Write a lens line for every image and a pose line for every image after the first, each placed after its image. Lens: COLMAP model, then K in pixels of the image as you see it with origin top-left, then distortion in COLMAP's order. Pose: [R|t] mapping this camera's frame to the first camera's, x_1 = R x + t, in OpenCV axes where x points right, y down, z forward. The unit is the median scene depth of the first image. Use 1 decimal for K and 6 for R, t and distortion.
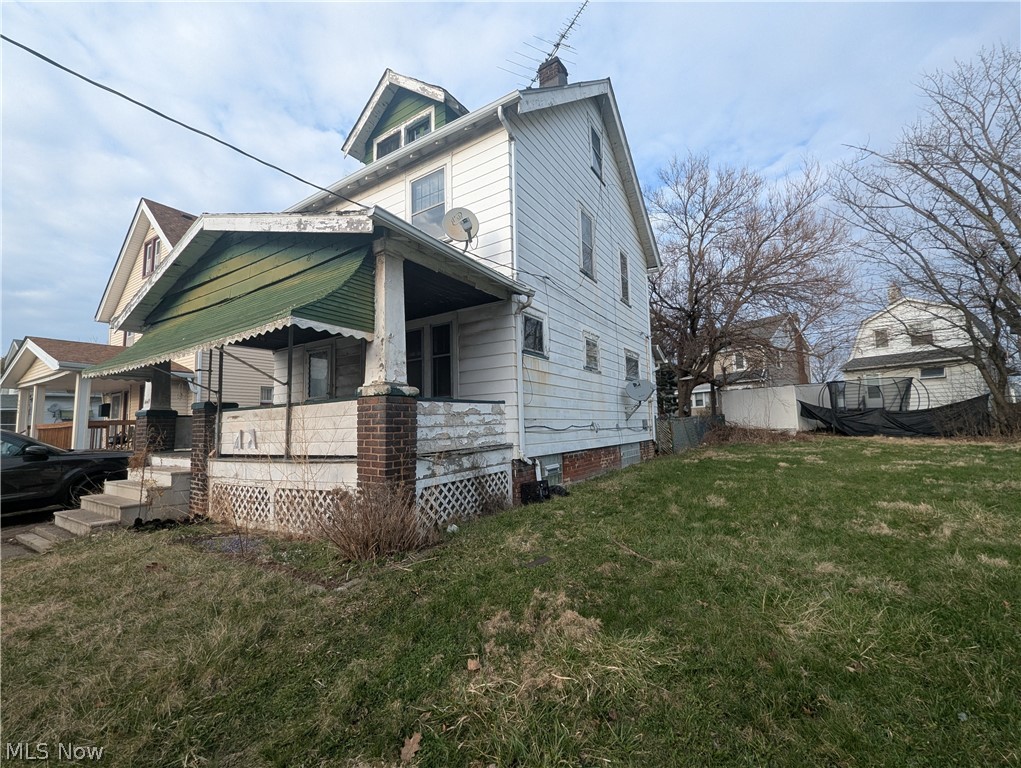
lens RADIAL K [[420.8, 0, 512.4], [0, 420.8, 385.7], [0, 0, 1]] dist [-0.001104, 0.000052]
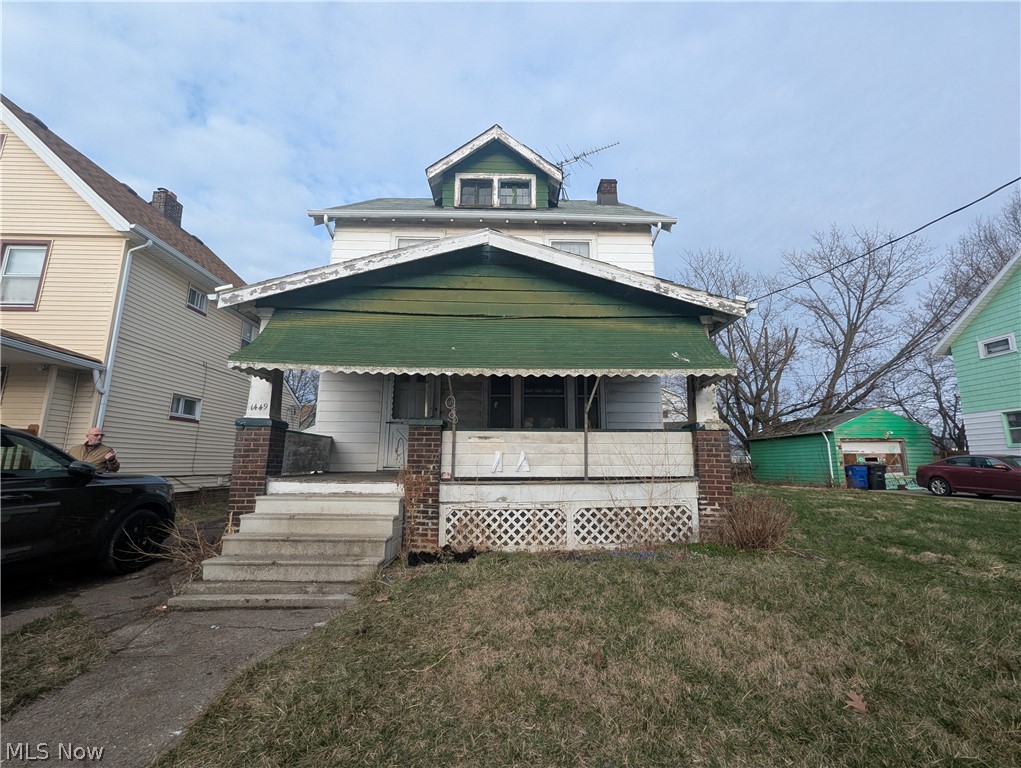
lens RADIAL K [[420.8, 0, 510.2], [0, 420.8, 386.4], [0, 0, 1]] dist [-0.001104, 0.000052]
pose [[0.832059, 0.134496, 0.538134, -1.313458], [-0.080874, 0.989207, -0.122185, 0.082241], [-0.548760, 0.058144, 0.833956, 0.190366]]
